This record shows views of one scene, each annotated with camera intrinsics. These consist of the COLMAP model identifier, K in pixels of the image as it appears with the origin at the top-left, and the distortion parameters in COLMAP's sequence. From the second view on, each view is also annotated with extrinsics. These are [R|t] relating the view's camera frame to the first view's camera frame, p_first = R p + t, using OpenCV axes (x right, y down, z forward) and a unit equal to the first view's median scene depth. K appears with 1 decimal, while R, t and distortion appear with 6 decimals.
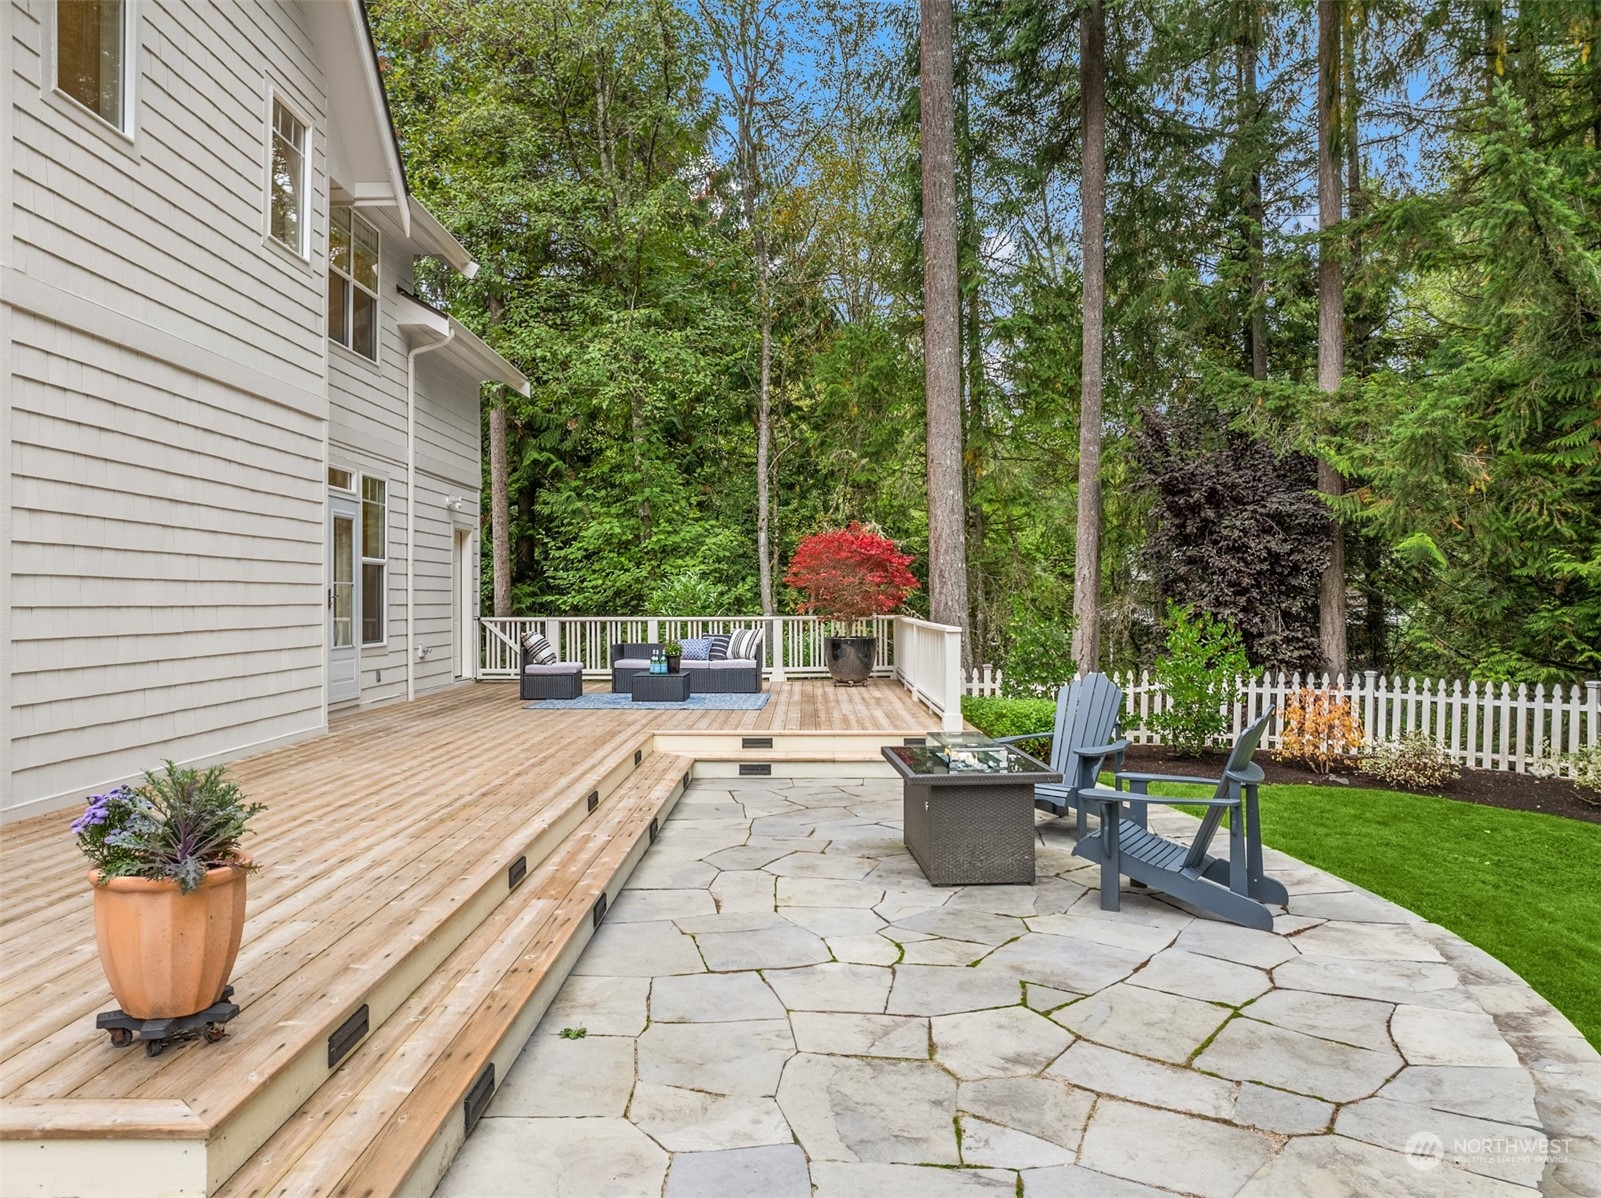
lens RADIAL K [[1125.1, 0, 806.5], [0, 1125.1, 604.7], [0, 0, 1]] dist [-0.034429, -0.001668]
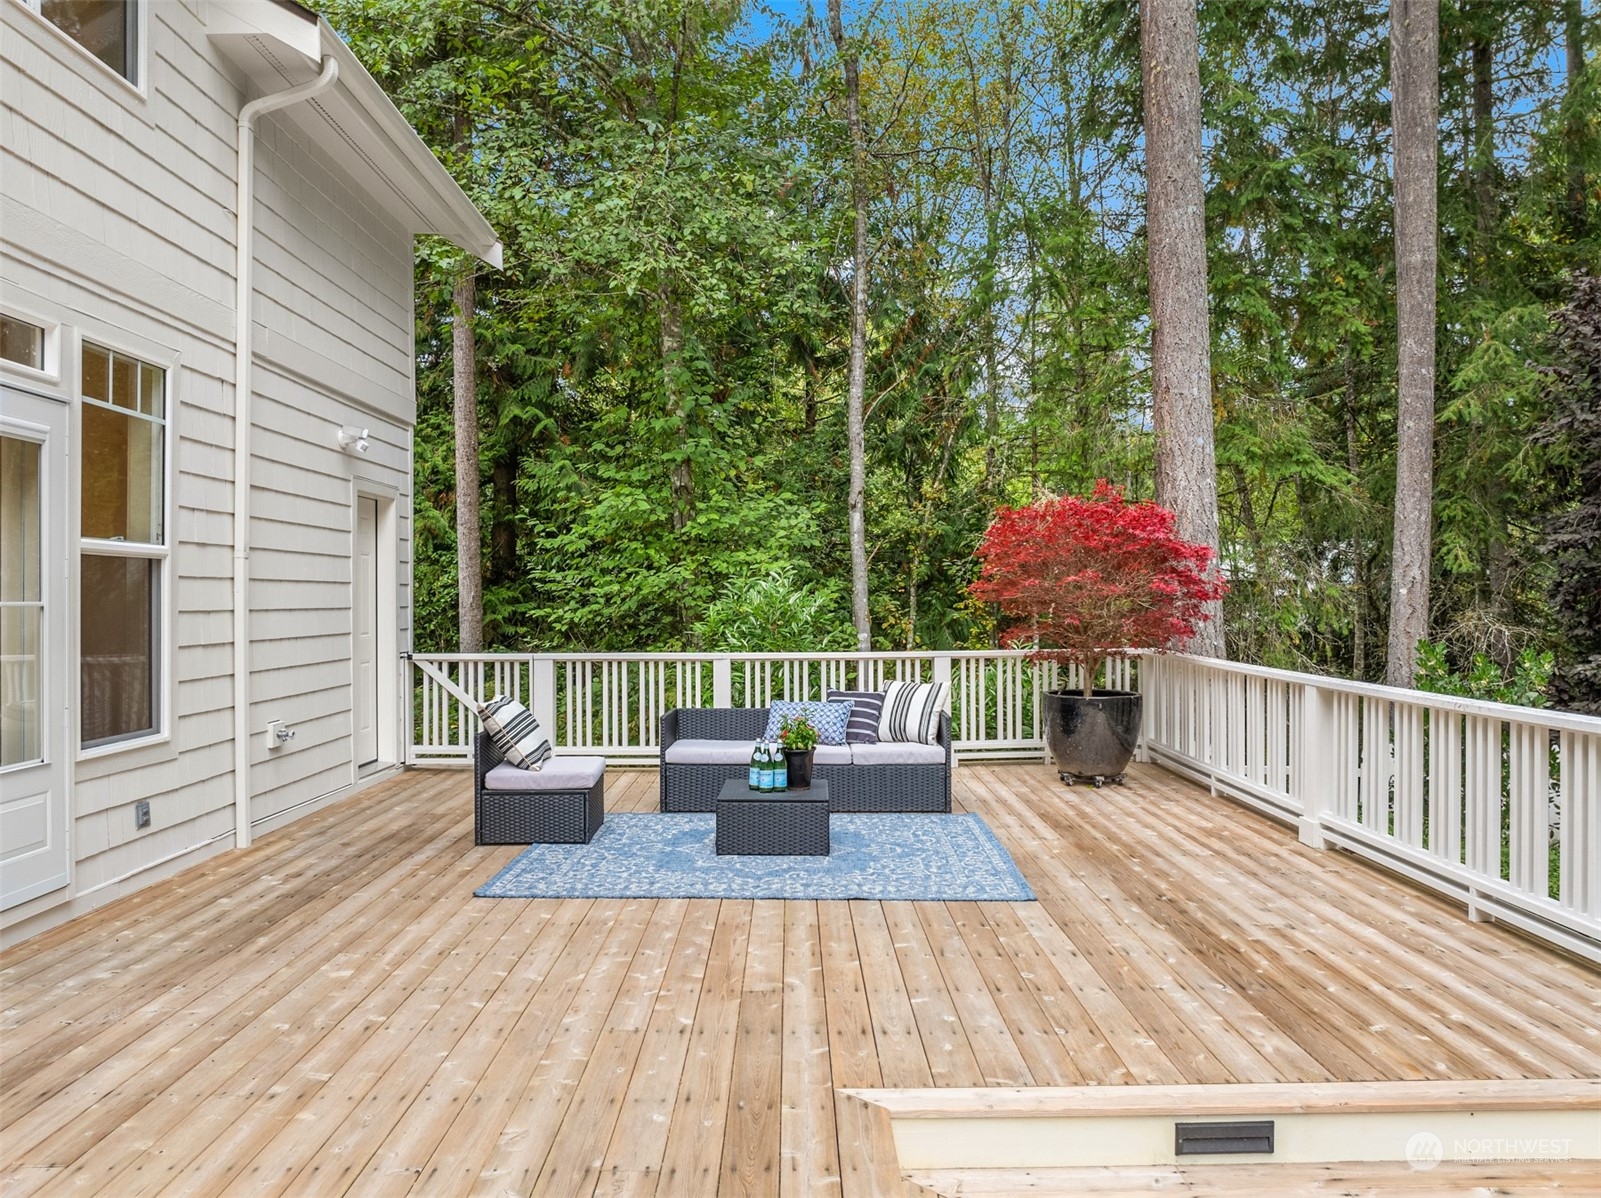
lens RADIAL K [[1125.1, 0, 798.4], [0, 1125.1, 596.8], [0, 0, 1]] dist [-0.034429, -0.001668]
pose [[0.999983, 0.000061, 0.005868, -0.103316], [-0.000032, 0.999988, -0.004919, -0.014582], [-0.005868, 0.004919, 0.999971, 0.447442]]
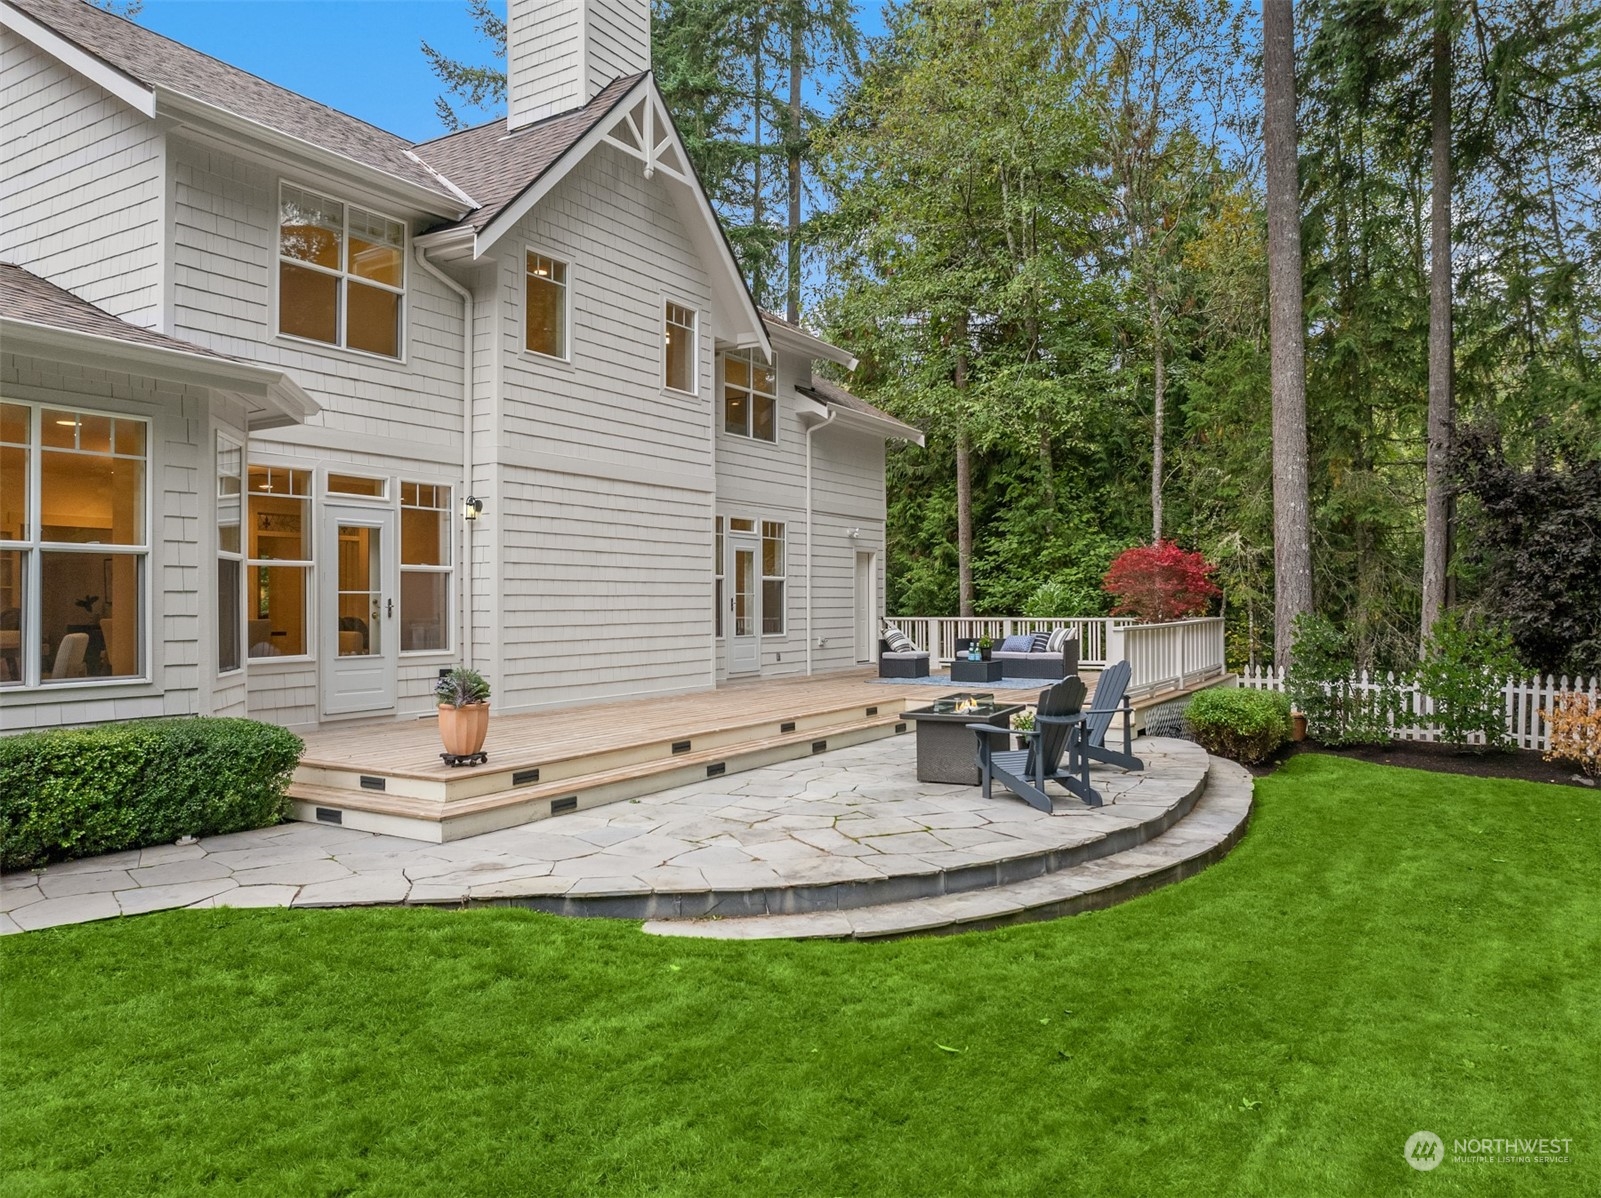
lens RADIAL K [[1125.1, 0, 802.9], [0, 1125.1, 609.6], [0, 0, 1]] dist [-0.034429, -0.001668]
pose [[0.859606, 0.002001, -0.510954, 0.310069], [0.000065, 0.999992, 0.004026, -0.003195], [0.510958, -0.003494, 0.859599, -0.192414]]
